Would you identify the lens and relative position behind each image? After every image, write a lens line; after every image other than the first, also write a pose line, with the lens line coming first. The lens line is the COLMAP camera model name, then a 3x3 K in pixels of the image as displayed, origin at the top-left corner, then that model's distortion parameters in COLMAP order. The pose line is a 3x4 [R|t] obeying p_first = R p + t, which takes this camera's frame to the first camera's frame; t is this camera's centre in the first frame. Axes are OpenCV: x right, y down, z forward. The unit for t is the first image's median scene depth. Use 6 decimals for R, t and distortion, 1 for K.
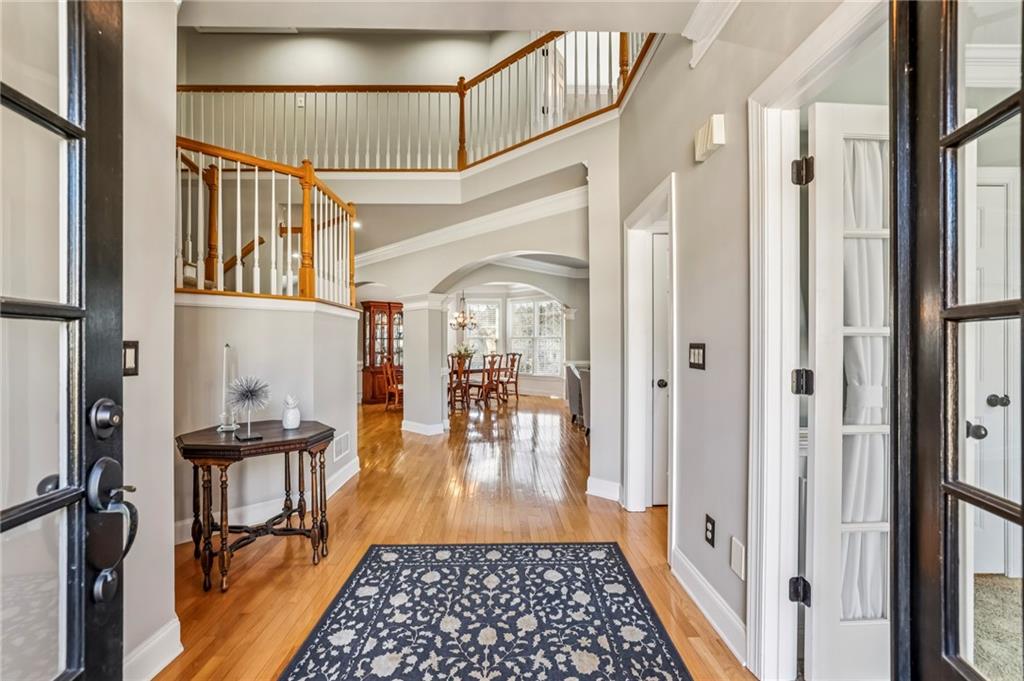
lens RADIAL K [[444.1, 0, 513.2], [0, 444.1, 342.8], [0, 0, 1]] dist [-0.025606, 0.001812]
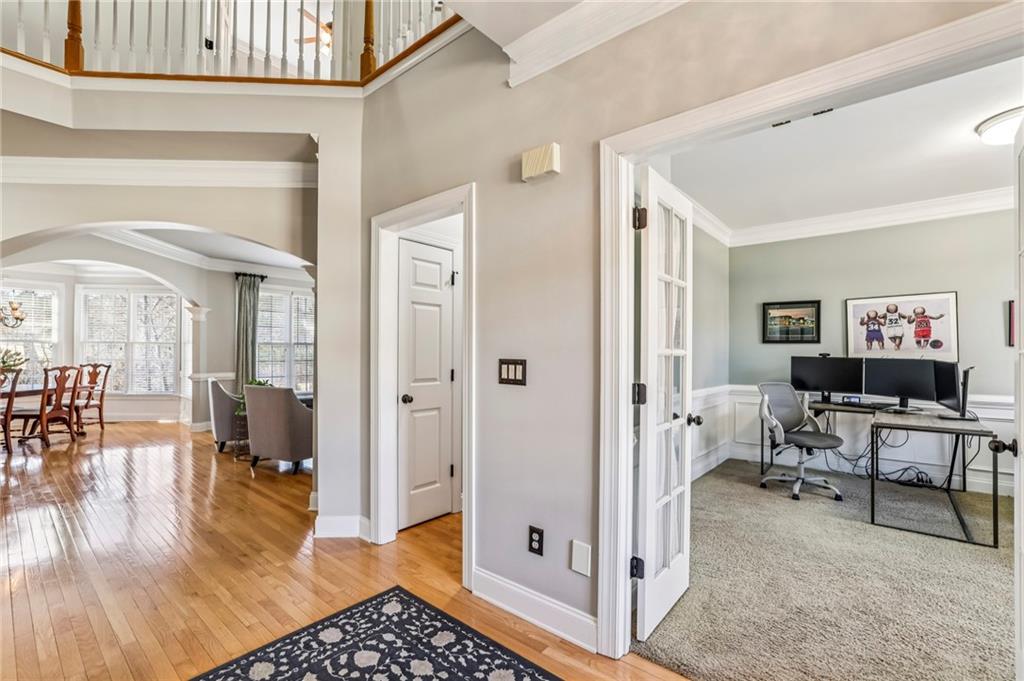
lens RADIAL K [[444.1, 0, 511.2], [0, 444.1, 348.6], [0, 0, 1]] dist [-0.025606, 0.001812]
pose [[0.672441, 0.015894, 0.739980, -0.280510], [-0.012443, 0.999871, -0.010169, -0.010120], [-0.740046, -0.002370, 0.672552, 0.262832]]
